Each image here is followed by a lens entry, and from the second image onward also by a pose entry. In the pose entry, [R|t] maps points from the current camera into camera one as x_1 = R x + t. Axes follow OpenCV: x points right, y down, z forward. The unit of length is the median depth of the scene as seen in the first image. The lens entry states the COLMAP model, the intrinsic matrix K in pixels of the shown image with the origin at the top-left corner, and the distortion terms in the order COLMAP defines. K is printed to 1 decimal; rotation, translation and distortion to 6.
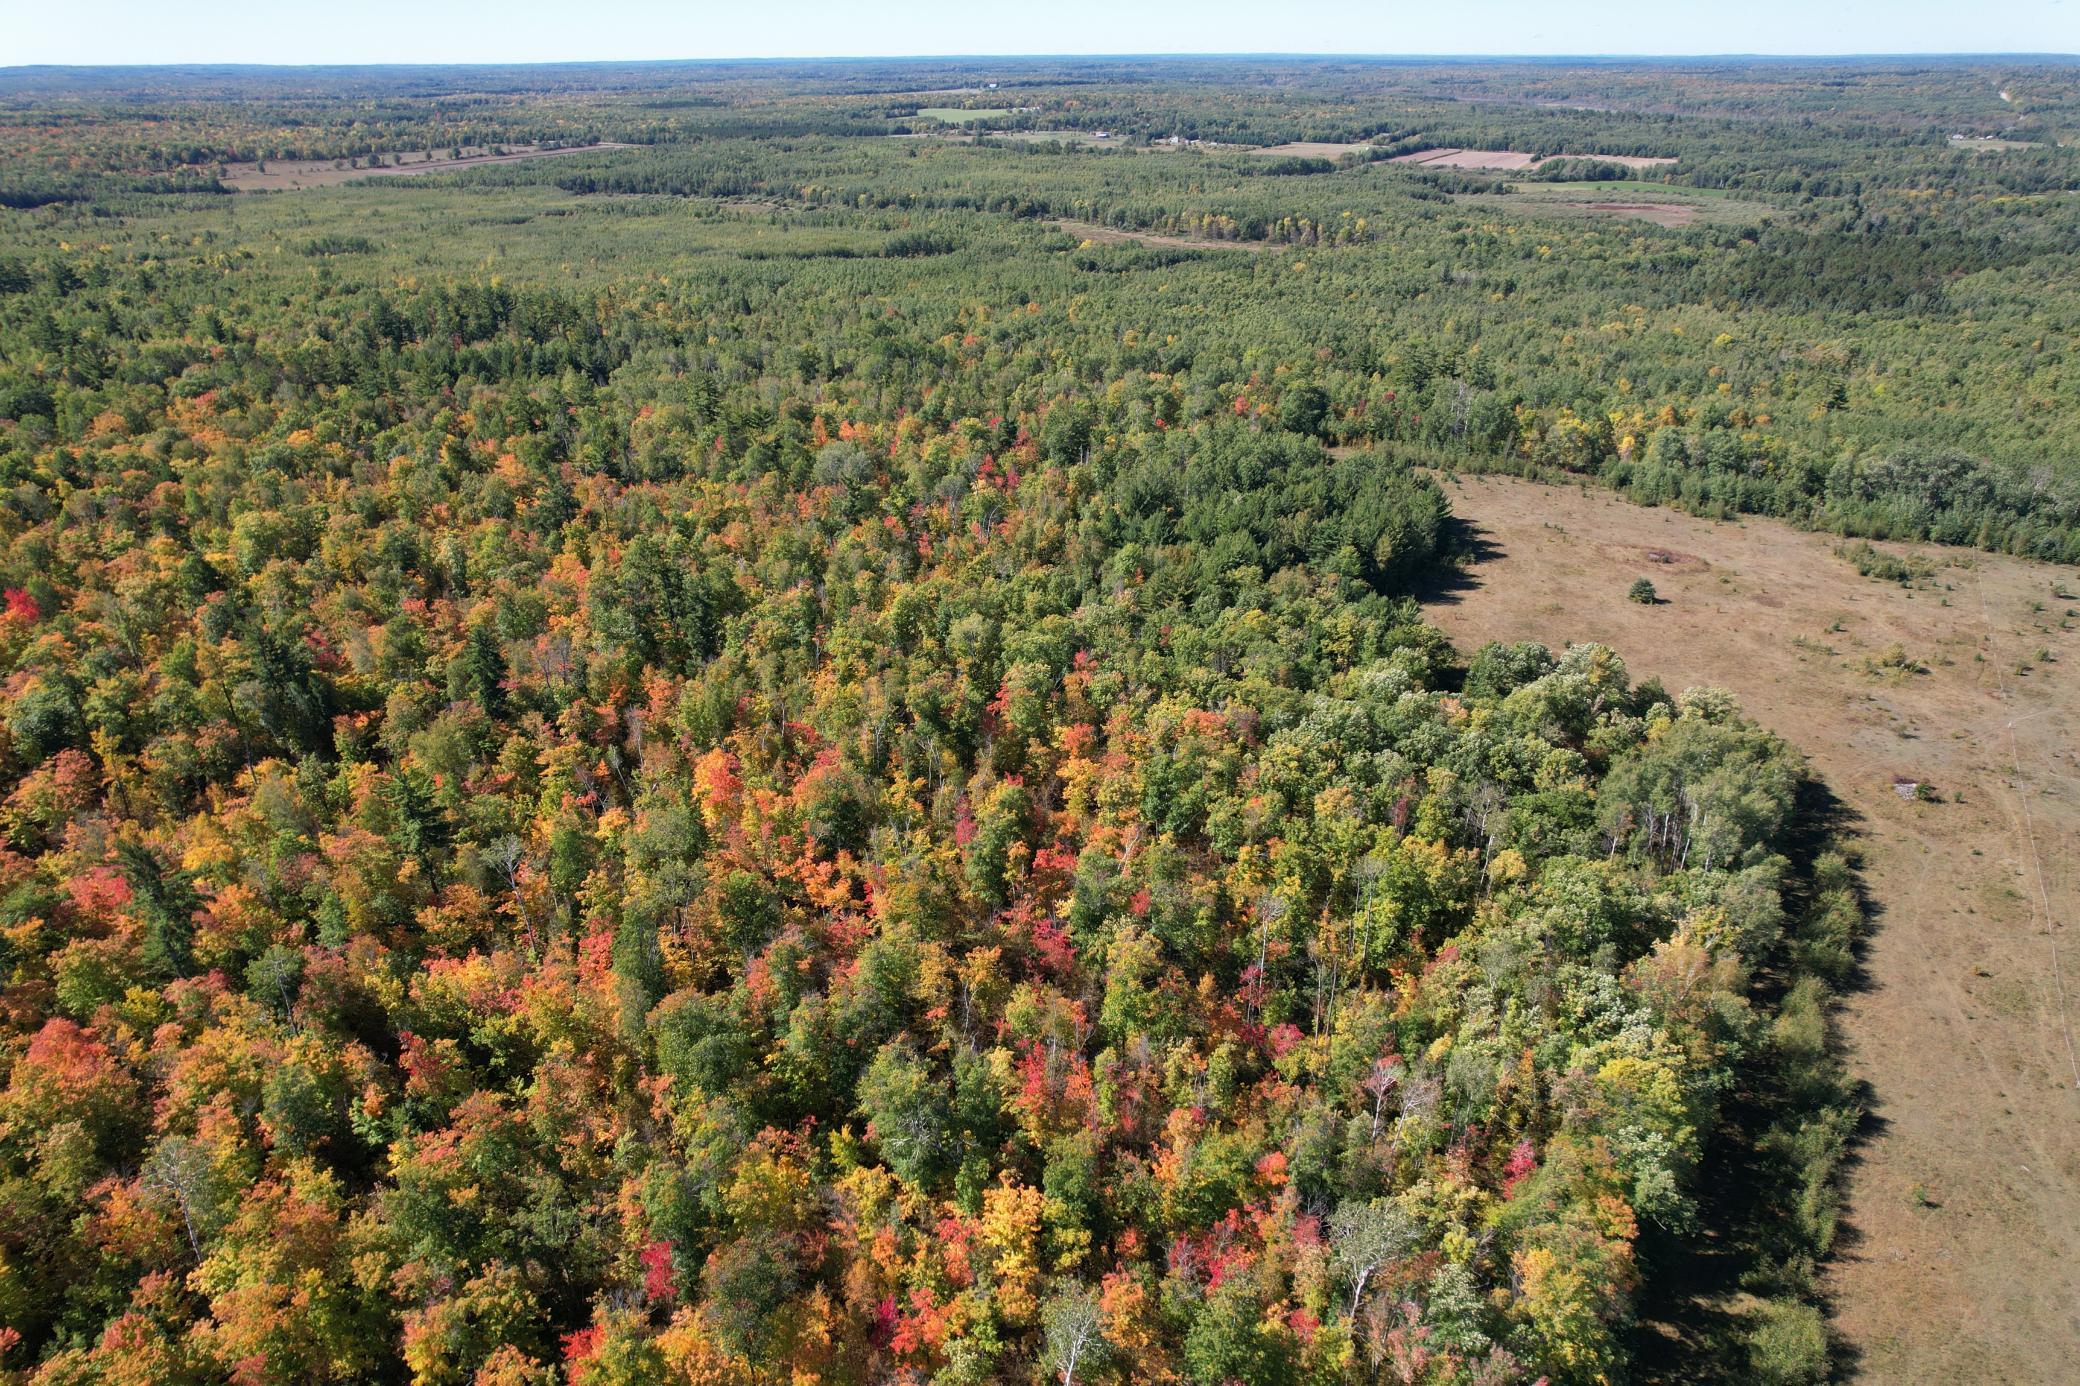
lens RADIAL K [[1328.2, 0, 1040.0], [0, 1328.2, 693.0], [0, 0, 1]] dist [-0.081633, 0.072267]
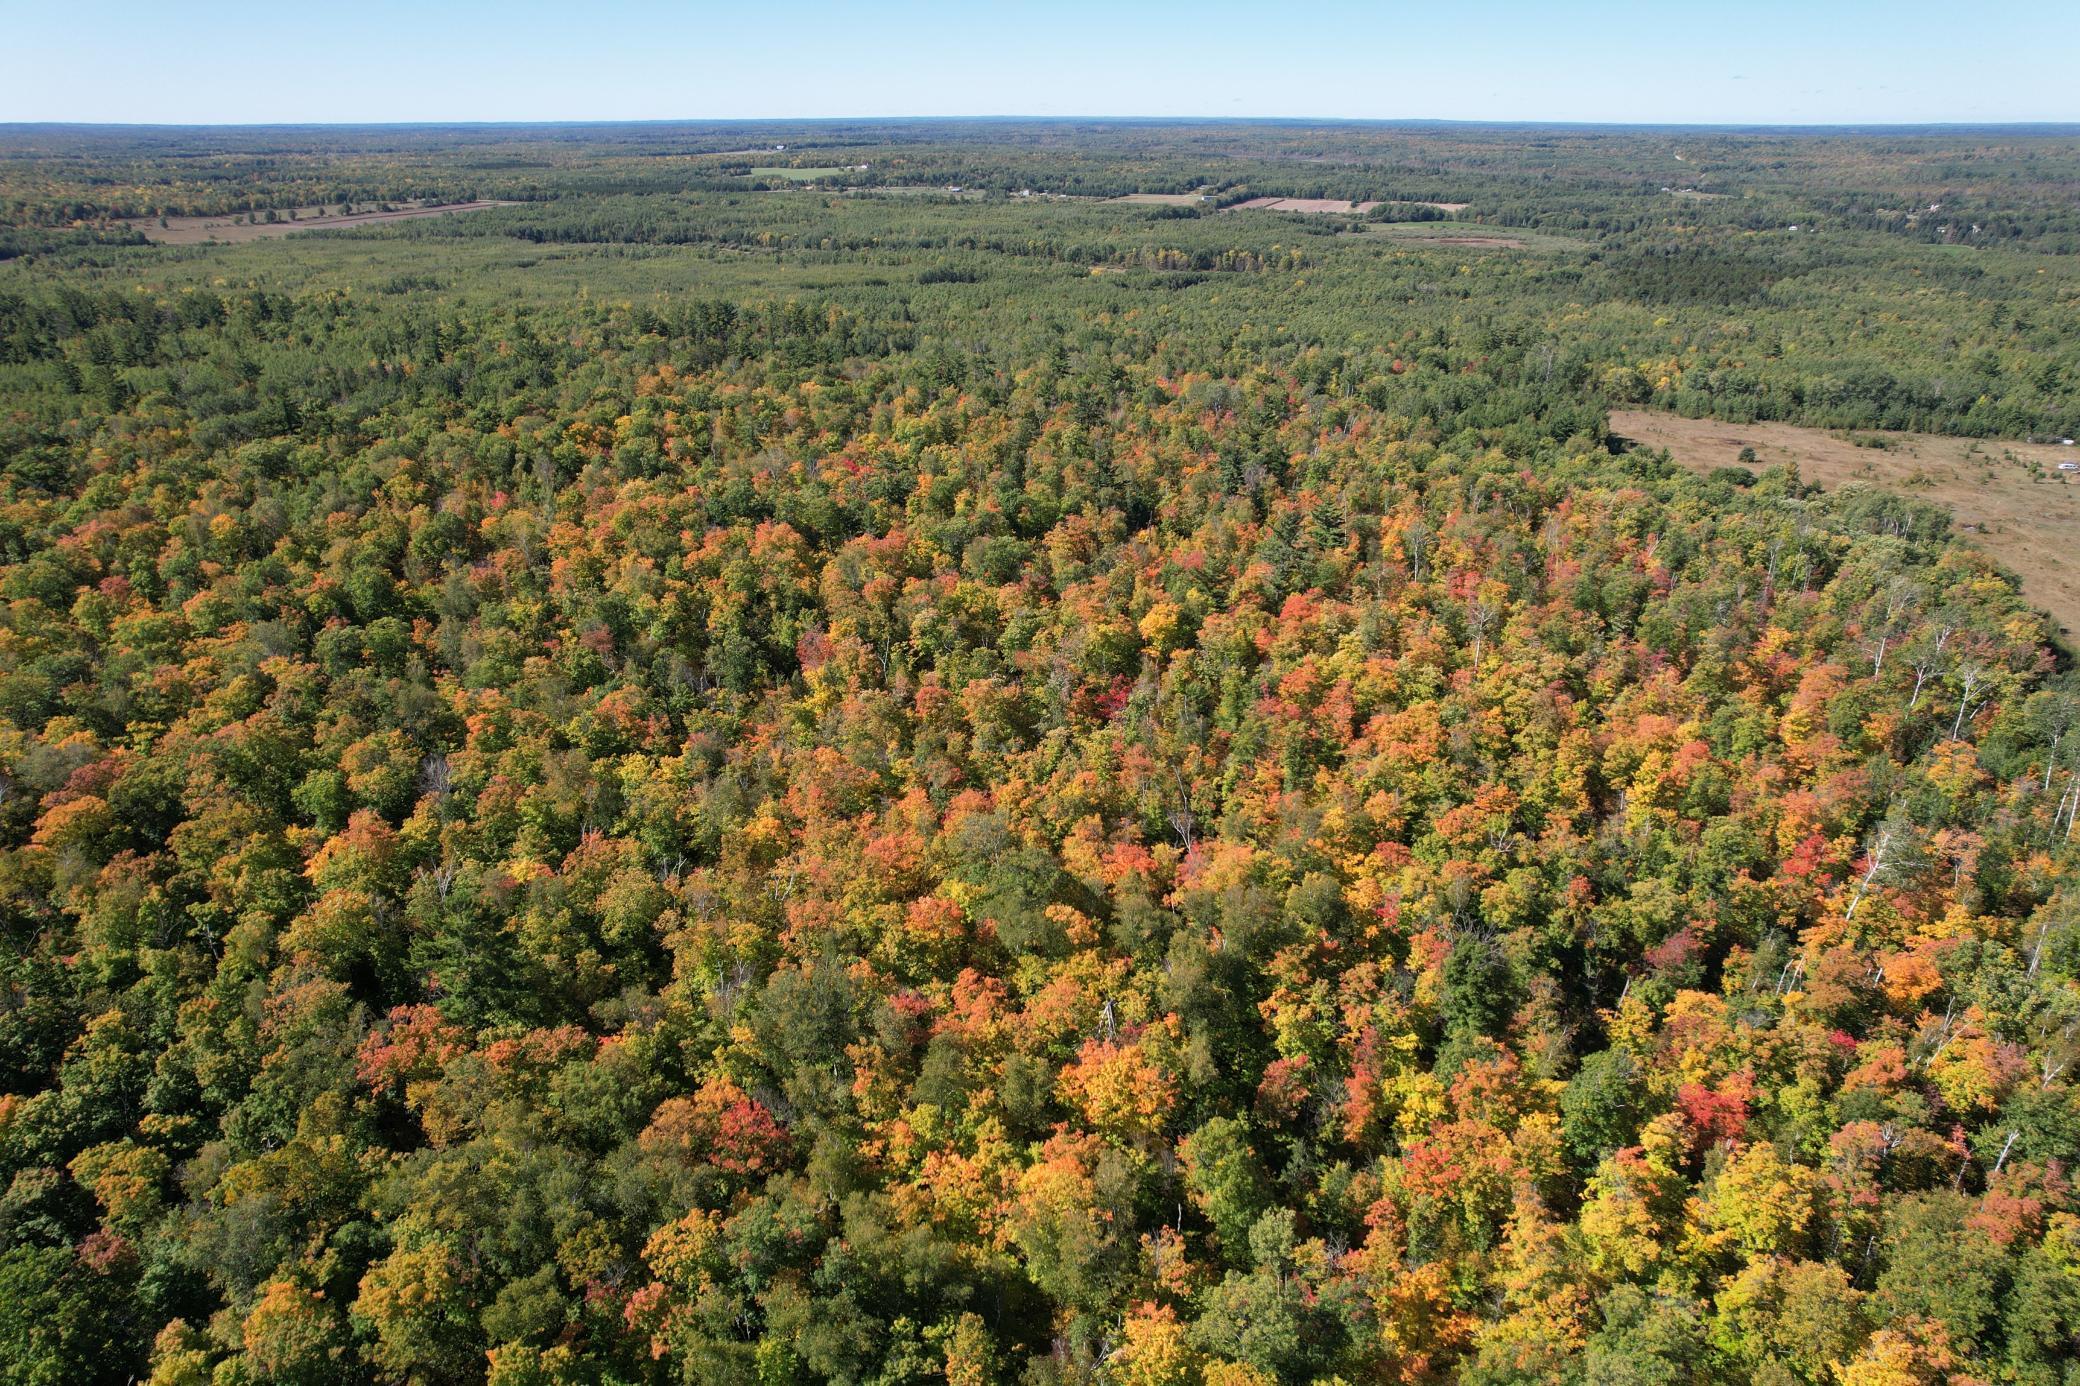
lens RADIAL K [[1328.2, 0, 1040.0], [0, 1328.2, 693.0], [0, 0, 1]] dist [-0.081633, 0.072267]
pose [[0.981427, -0.072437, 0.177632, -0.150021], [0.079595, 0.996264, -0.033499, 0.042687], [-0.174542, 0.047015, 0.983527, -0.082146]]
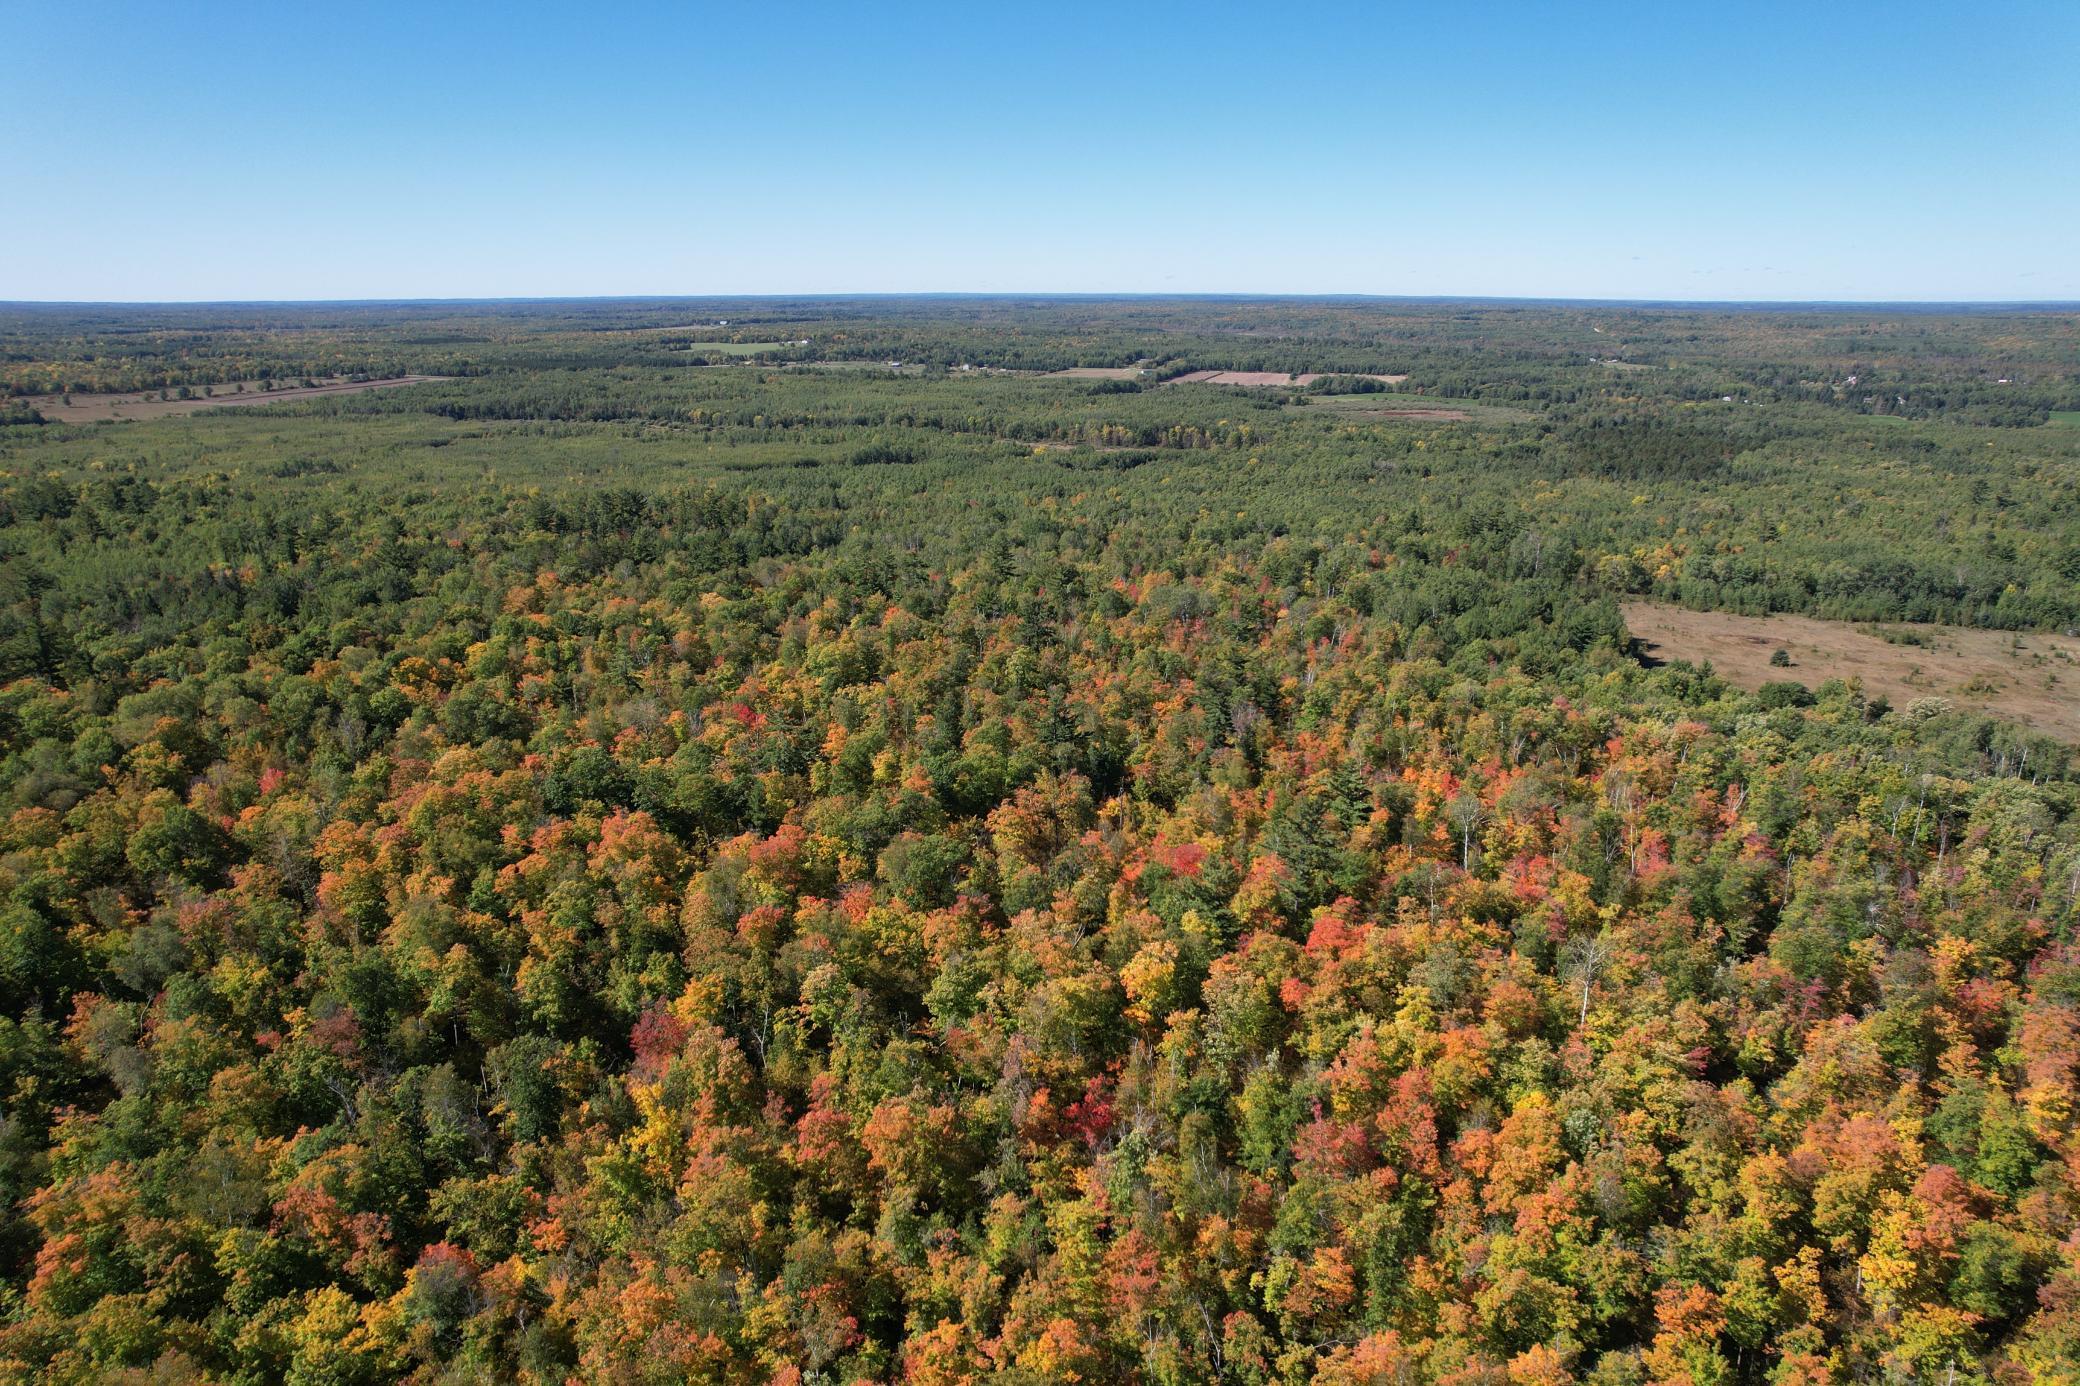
lens RADIAL K [[1322.3, 0, 1040.0], [0, 1322.3, 693.0], [0, 0, 1]] dist [-0.070723, 0.053545]
pose [[0.972035, -0.063359, 0.226128, -0.138784], [0.098560, 0.984072, -0.147944, 0.018811], [-0.213153, 0.166094, 0.962797, -0.033046]]
